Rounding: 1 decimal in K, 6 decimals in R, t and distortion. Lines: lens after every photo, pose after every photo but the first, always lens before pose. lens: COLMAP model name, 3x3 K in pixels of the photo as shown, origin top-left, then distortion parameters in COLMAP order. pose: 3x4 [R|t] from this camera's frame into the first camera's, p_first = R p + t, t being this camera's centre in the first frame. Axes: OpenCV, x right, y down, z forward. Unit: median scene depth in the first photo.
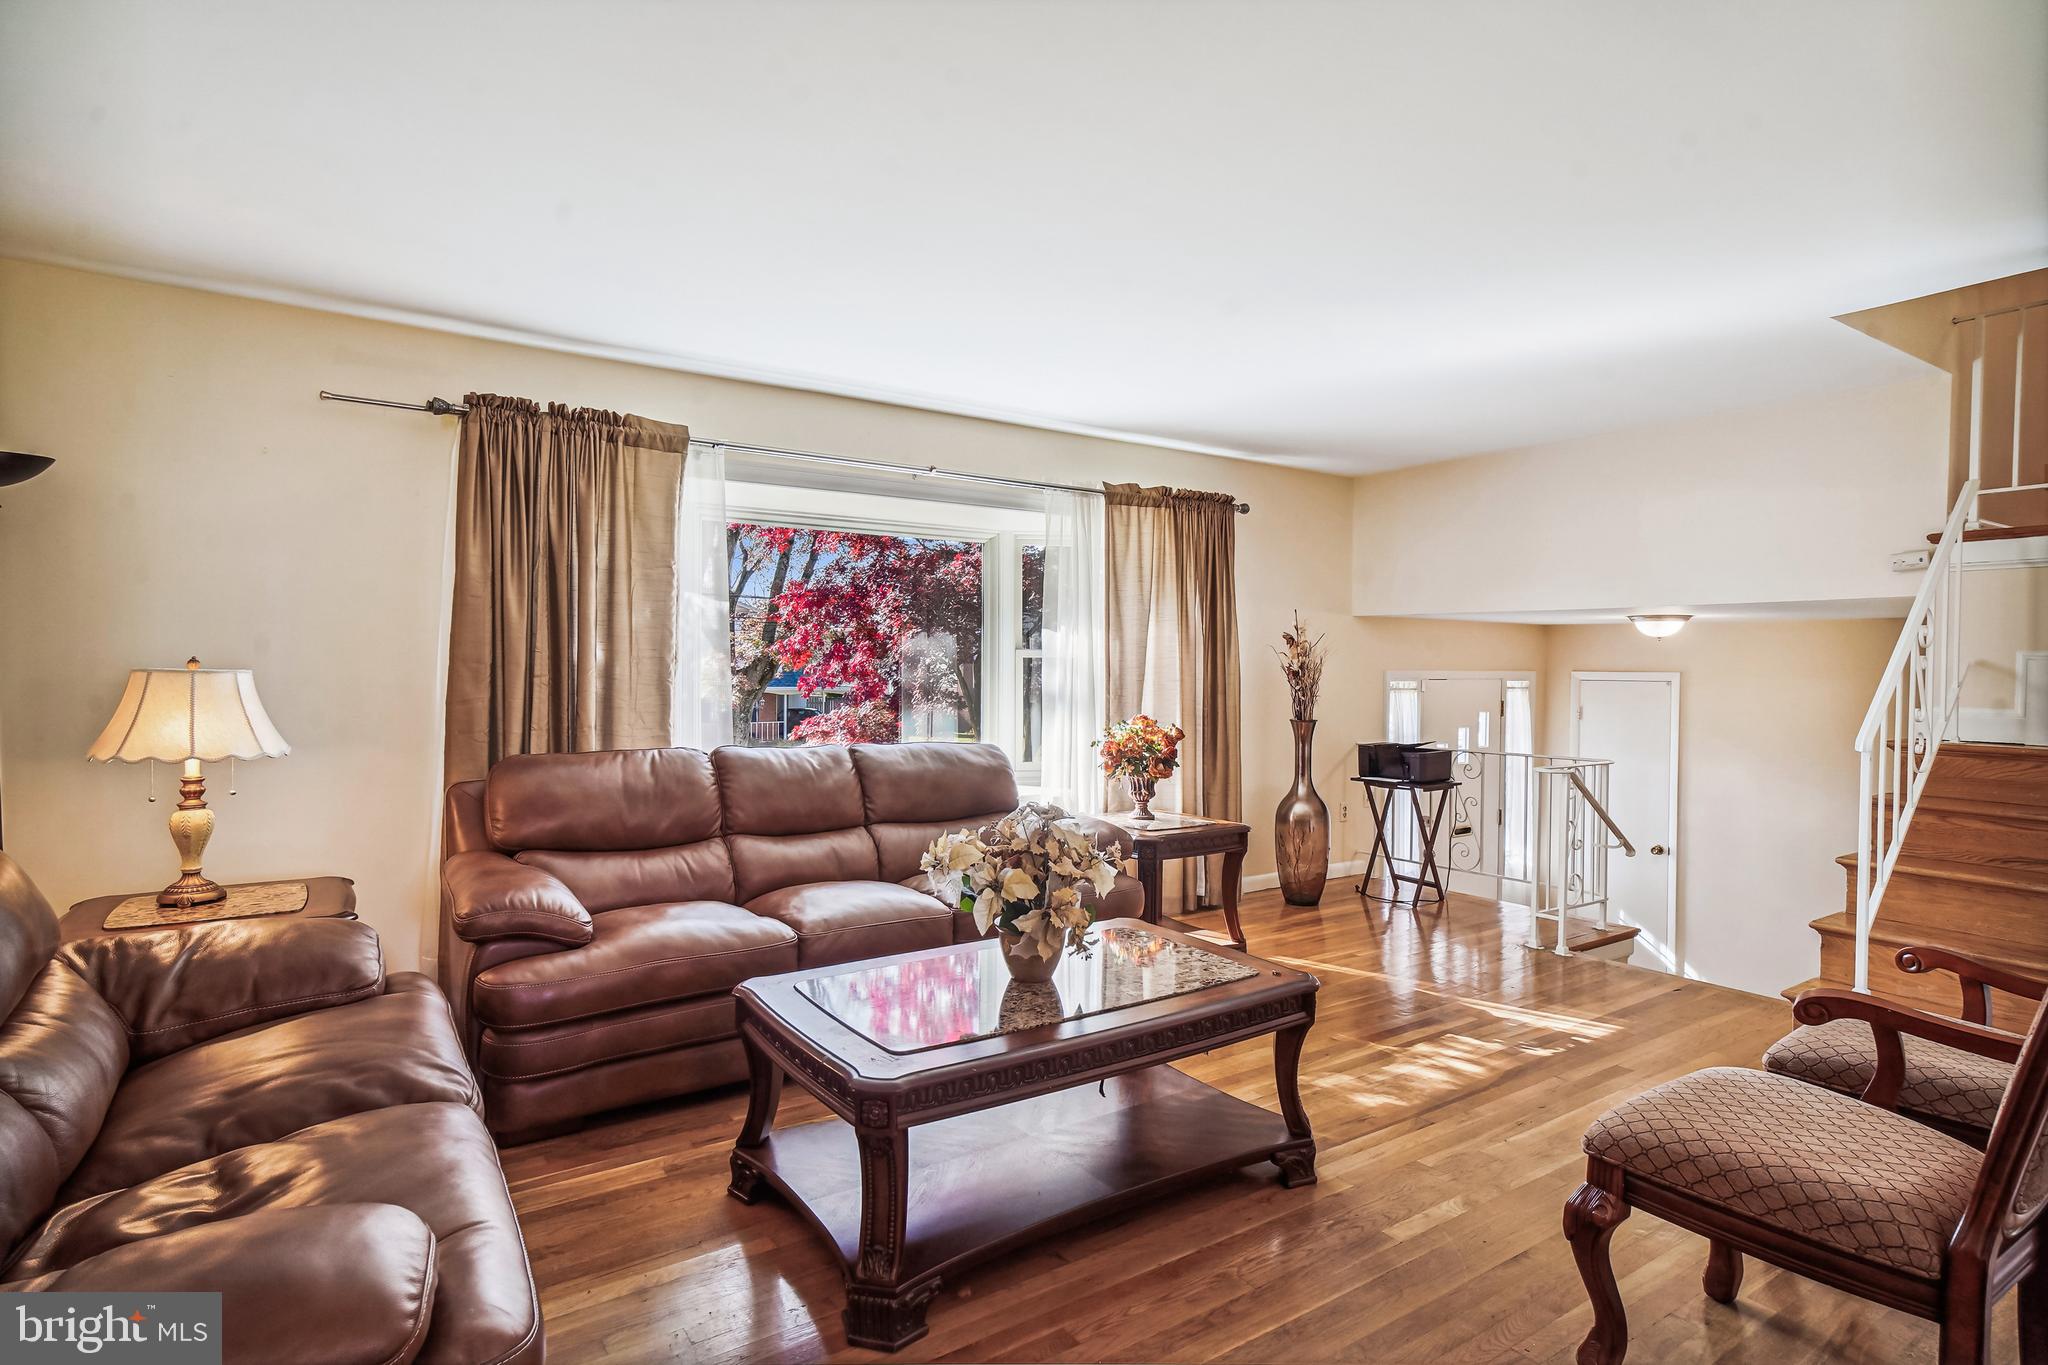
lens RADIAL K [[1070.2, 0, 1028.3], [0, 1070.2, 670.7], [0, 0, 1]] dist [0.011174, 0.001188]
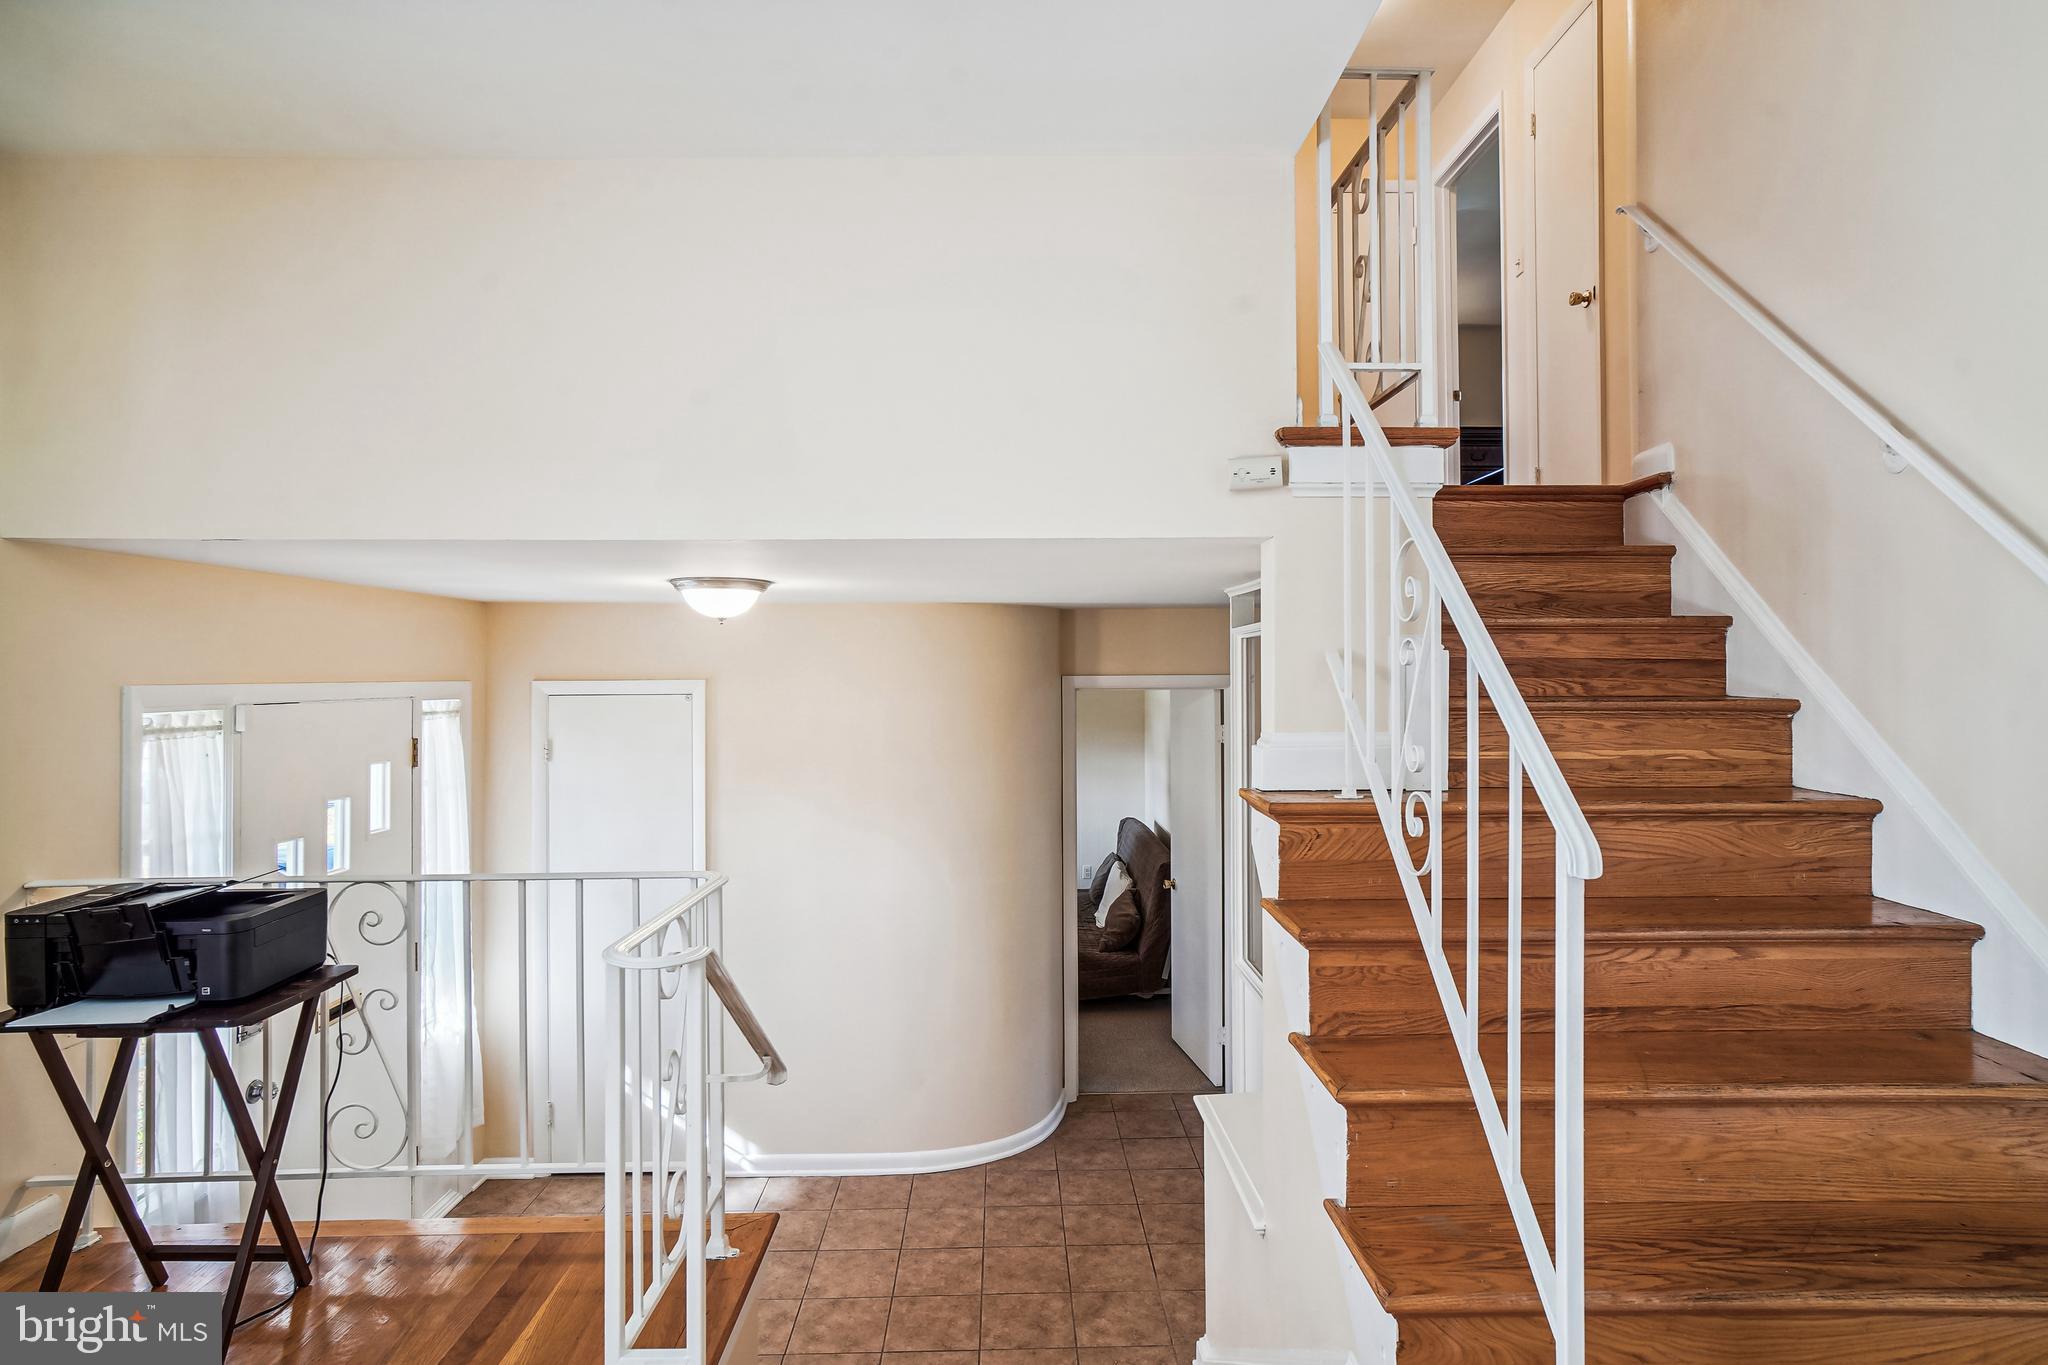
lens RADIAL K [[1070.2, 0, 1028.3], [0, 1070.2, 670.7], [0, 0, 1]] dist [0.011174, 0.001188]
pose [[0.551497, -0.008560, 0.834133, 0.209274], [0.014770, 0.999891, 0.000495, -0.001285], [-0.834046, 0.012047, 0.551563, 0.569652]]
